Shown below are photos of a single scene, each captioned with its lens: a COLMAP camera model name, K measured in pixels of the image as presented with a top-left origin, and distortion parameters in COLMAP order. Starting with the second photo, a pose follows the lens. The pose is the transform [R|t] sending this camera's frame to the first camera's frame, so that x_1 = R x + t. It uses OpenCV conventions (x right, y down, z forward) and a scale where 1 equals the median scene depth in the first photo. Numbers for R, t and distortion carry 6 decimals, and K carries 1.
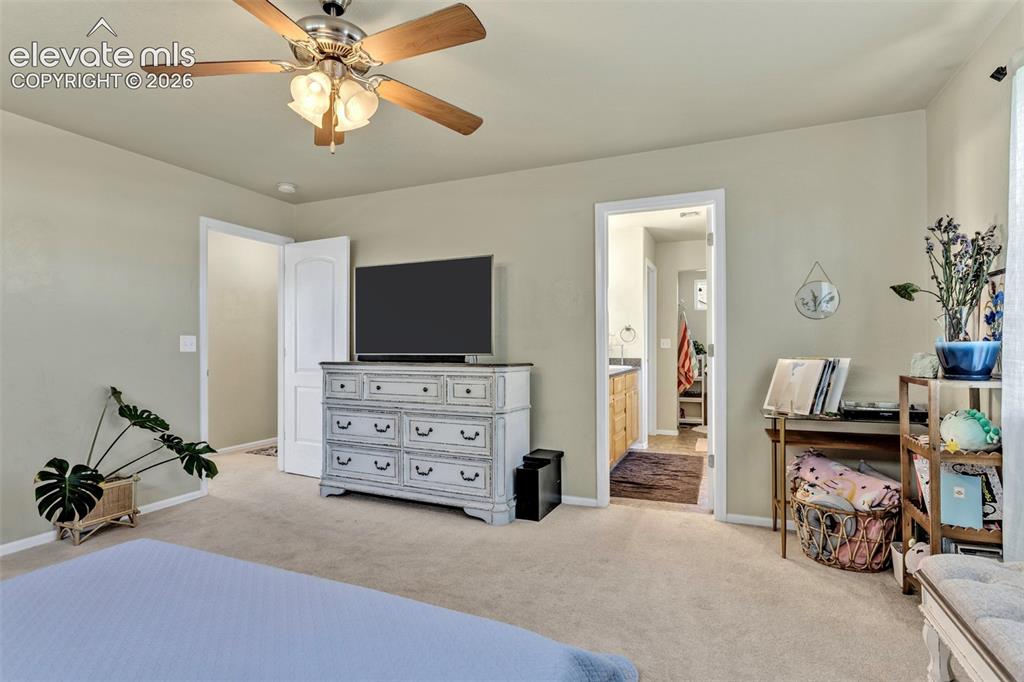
lens RADIAL K [[505.2, 0, 512.6], [0, 505.2, 348.6], [0, 0, 1]] dist [-0.000963, 0.004117]
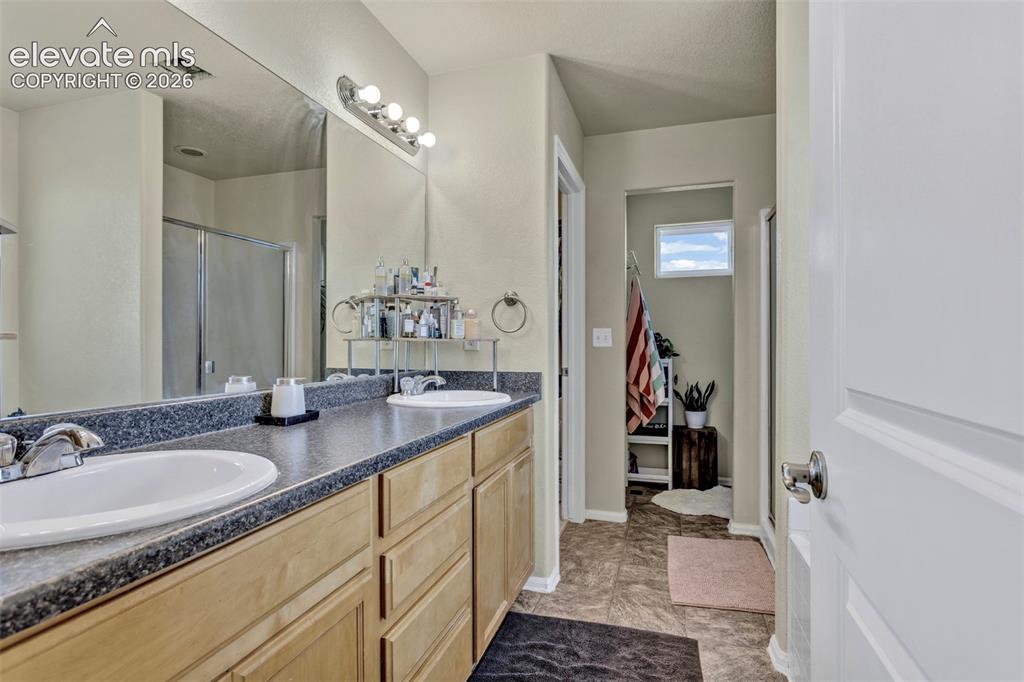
lens RADIAL K [[505.2, 0, 512.8], [0, 505.2, 336.9], [0, 0, 1]] dist [-0.000963, 0.004117]
pose [[0.994734, 0.002866, 0.102450, 0.161210], [-0.001865, 0.999950, -0.009859, -0.005182], [-0.102473, 0.009616, 0.994689, 0.505796]]
